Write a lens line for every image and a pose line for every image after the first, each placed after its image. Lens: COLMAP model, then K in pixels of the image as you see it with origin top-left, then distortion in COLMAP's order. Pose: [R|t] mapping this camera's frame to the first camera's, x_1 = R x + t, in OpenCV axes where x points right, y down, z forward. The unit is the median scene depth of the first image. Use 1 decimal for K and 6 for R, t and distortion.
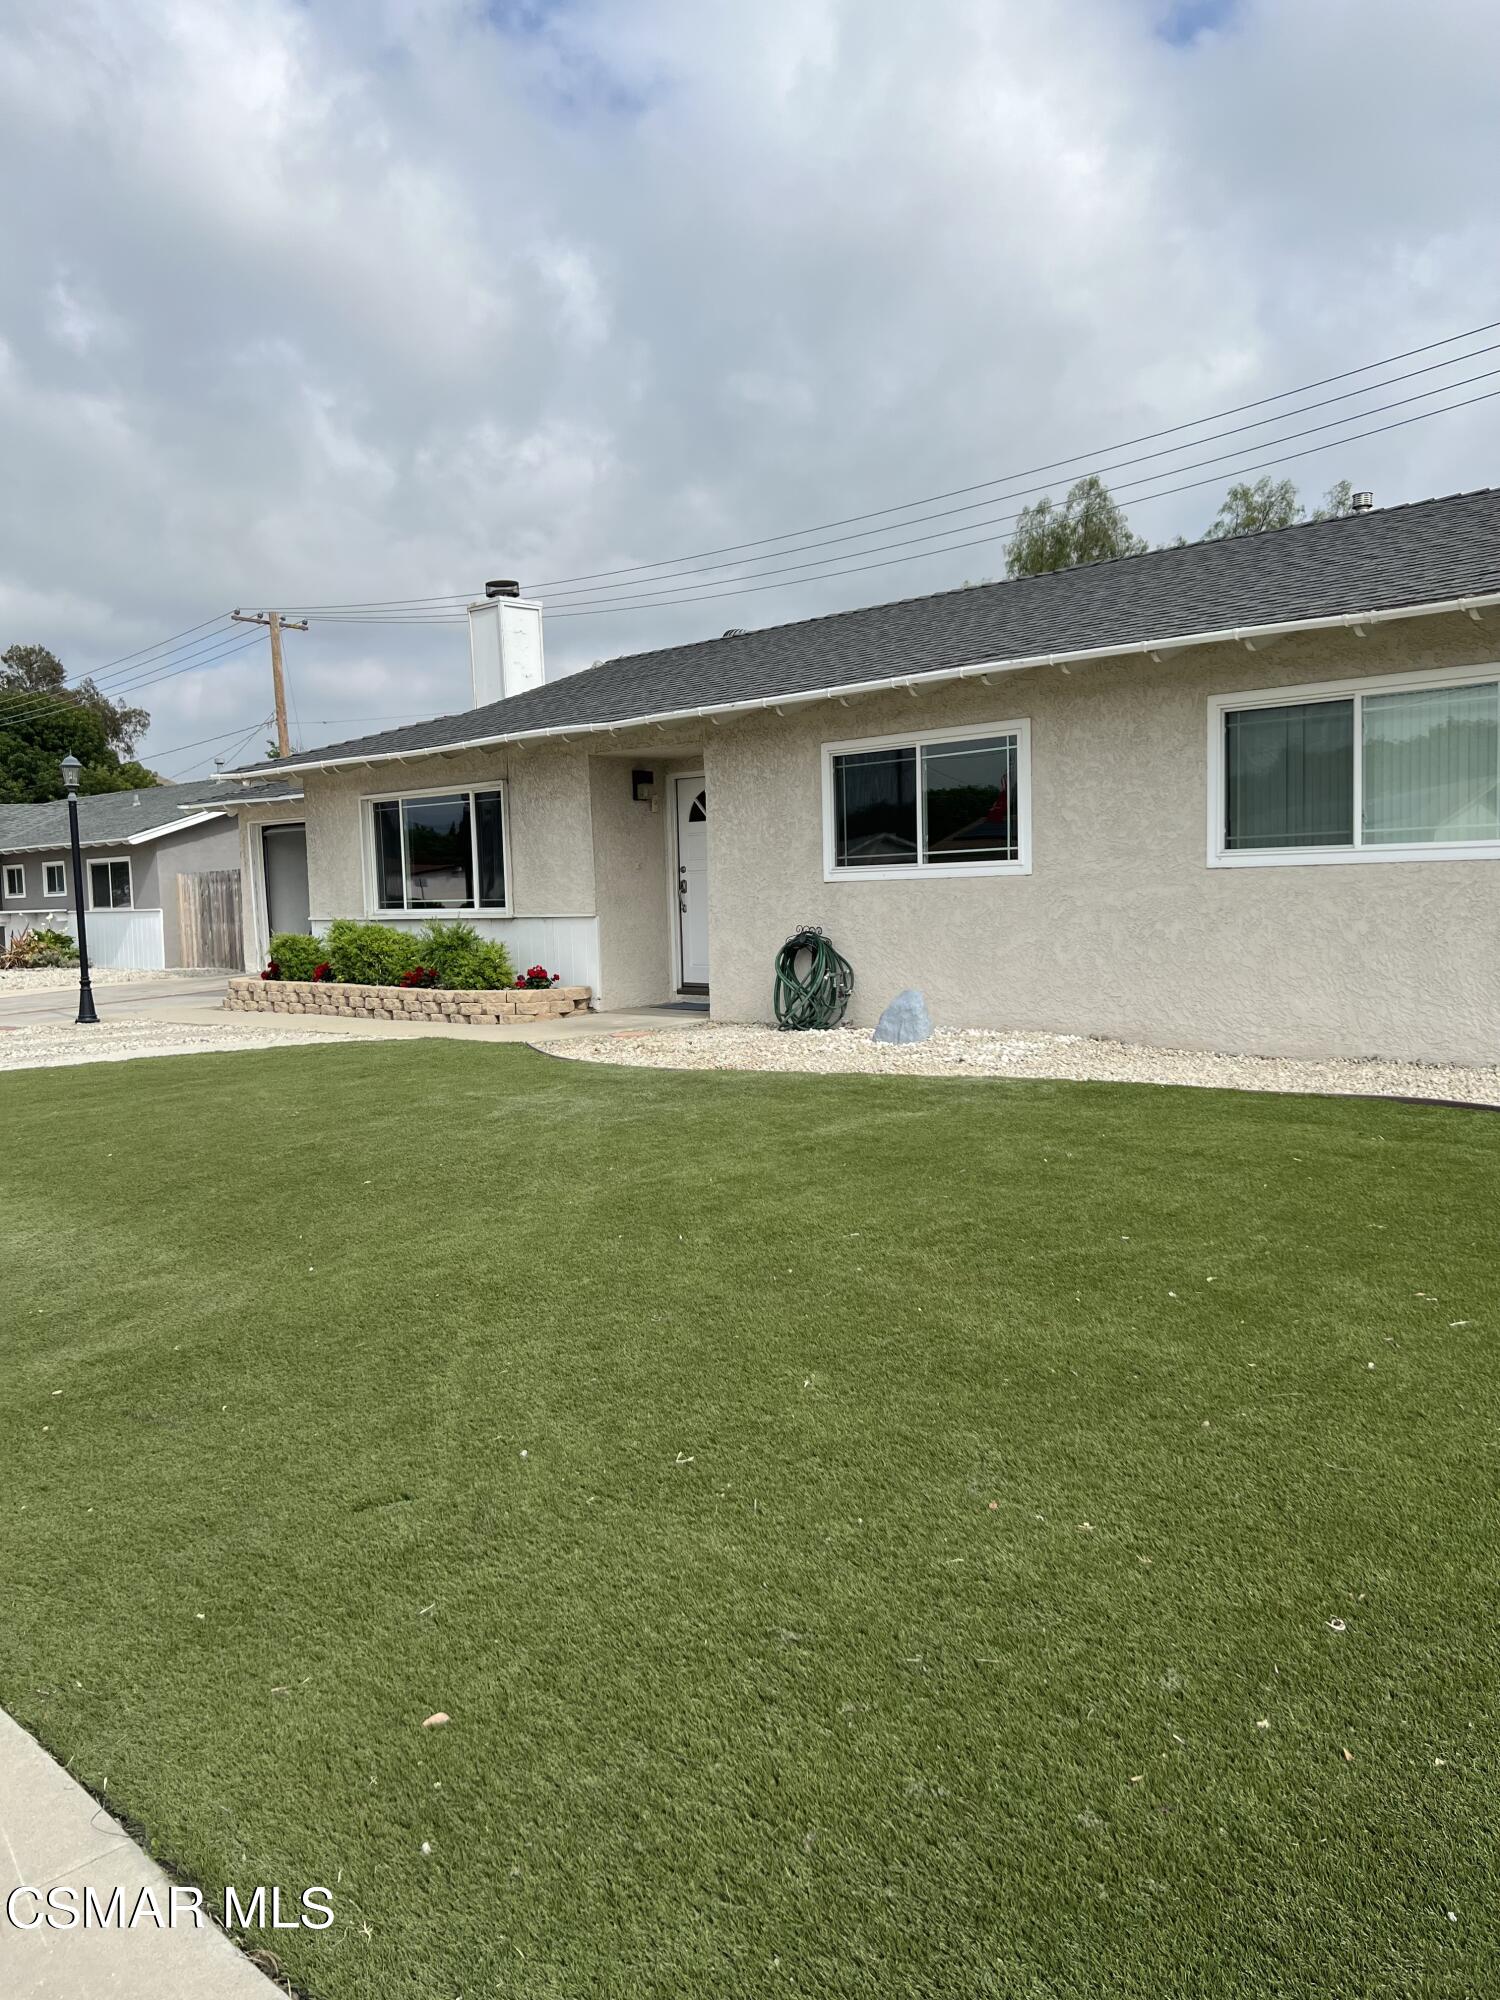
lens RADIAL K [[1504.2, 0, 755.7], [0, 1504.2, 1007.5], [0, 0, 1]] dist [0.149287, -0.284537]
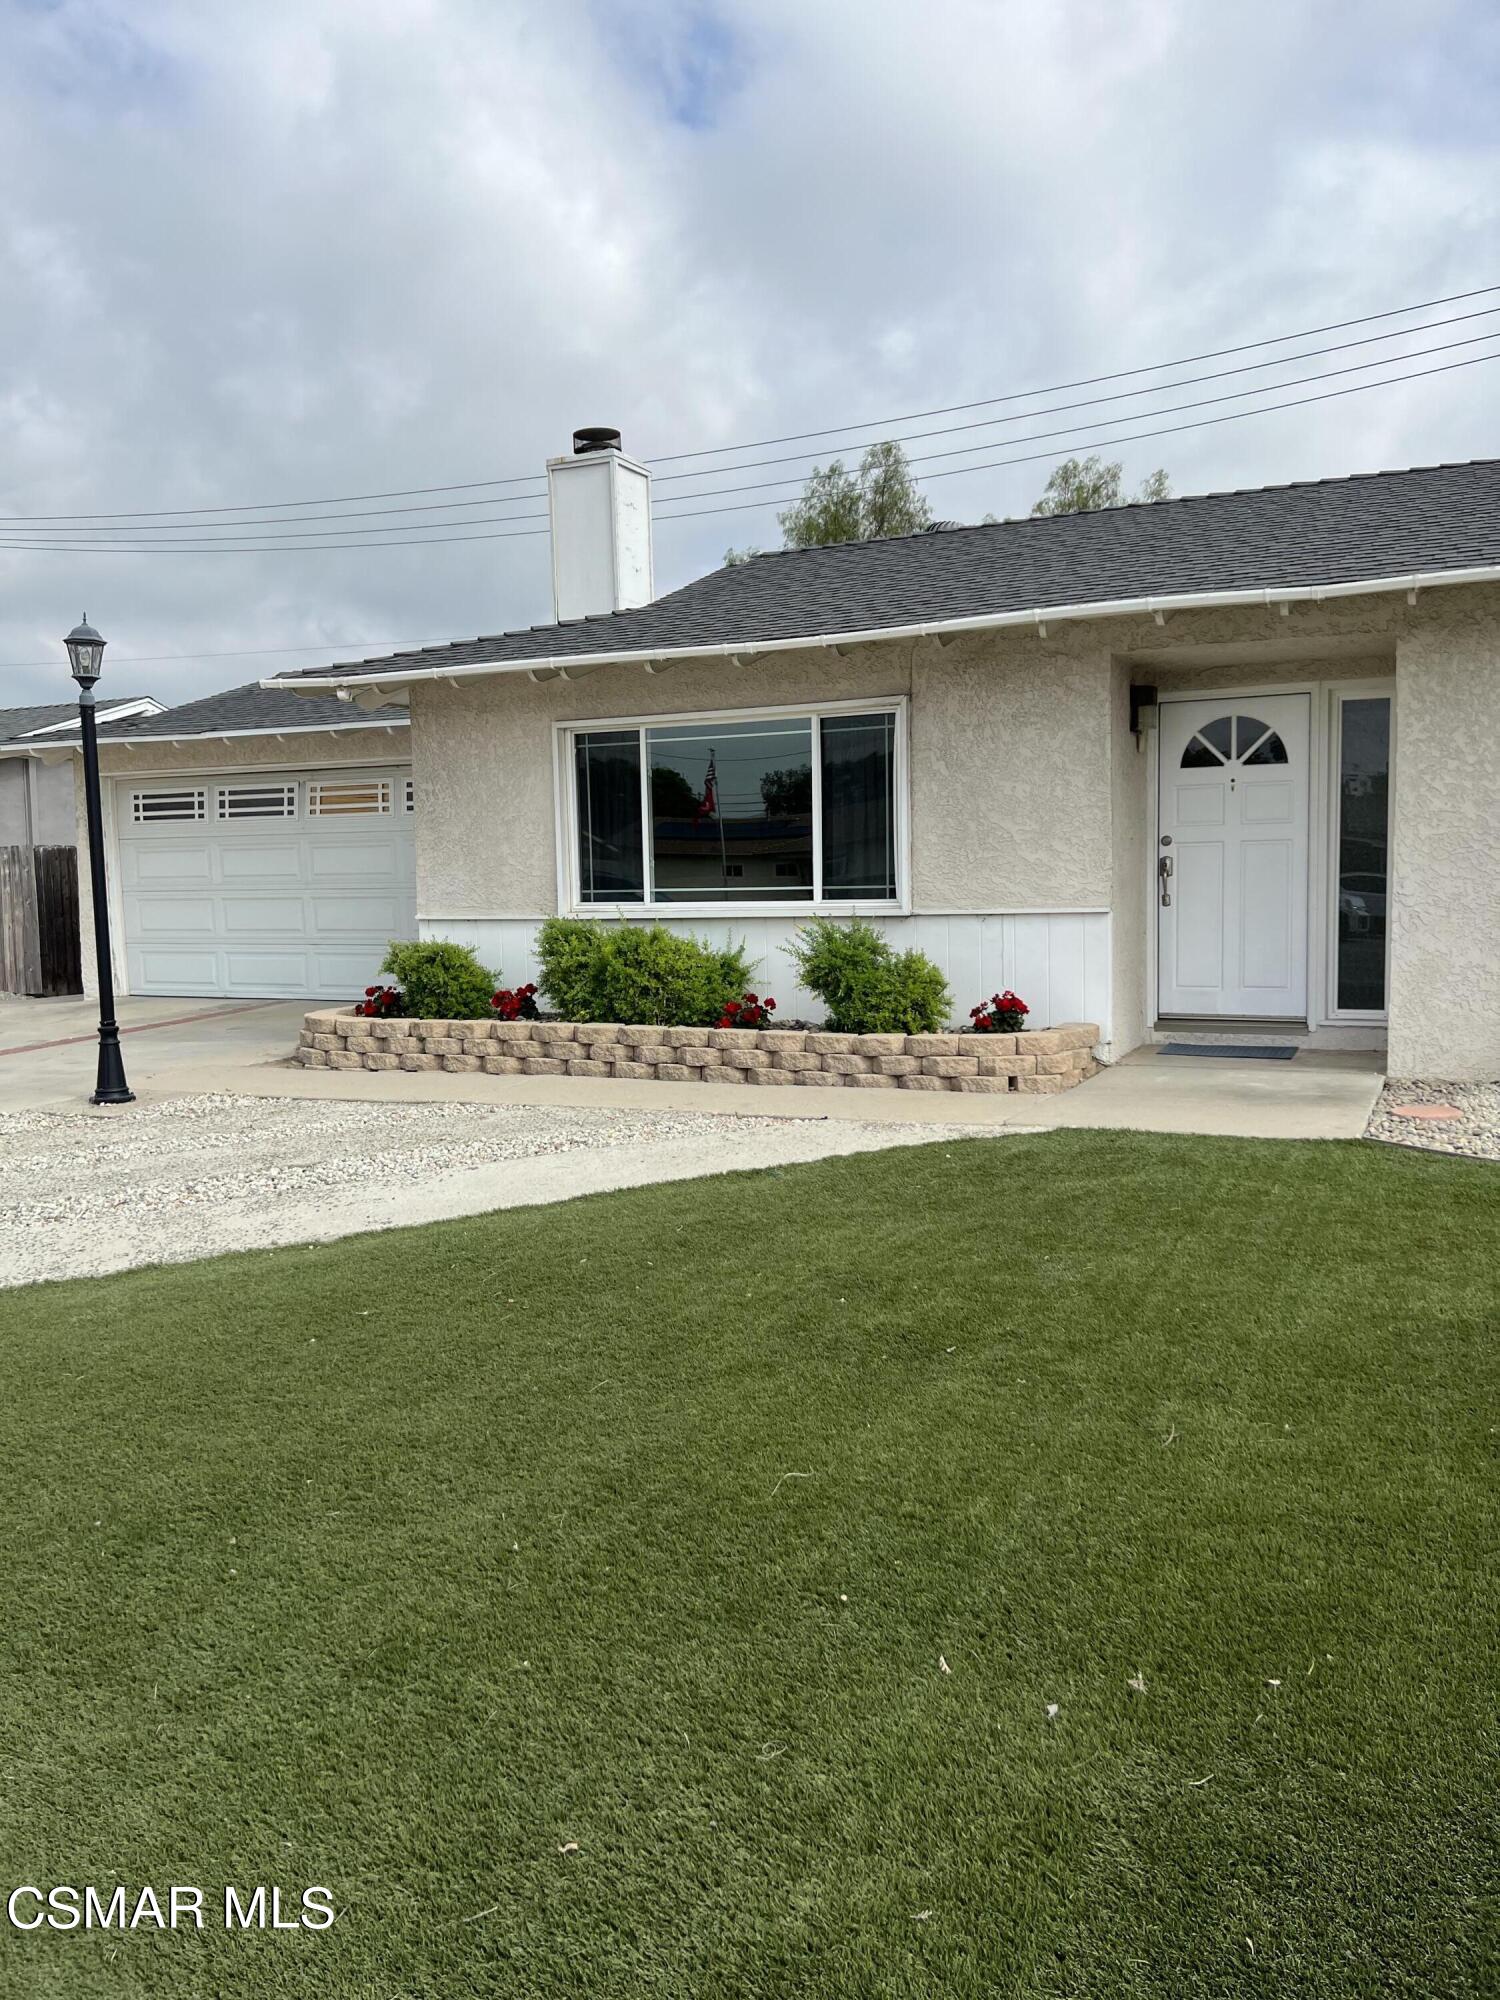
lens RADIAL K [[1514.9, 0, 750.0], [0, 1514.9, 977.6], [0, 0, 1]] dist [0.063766, -0.001587]
pose [[0.946591, -0.012027, 0.322214, -0.395171], [0.018767, 0.999665, -0.017820, -0.021440], [-0.321892, 0.022915, 0.946499, 0.391497]]
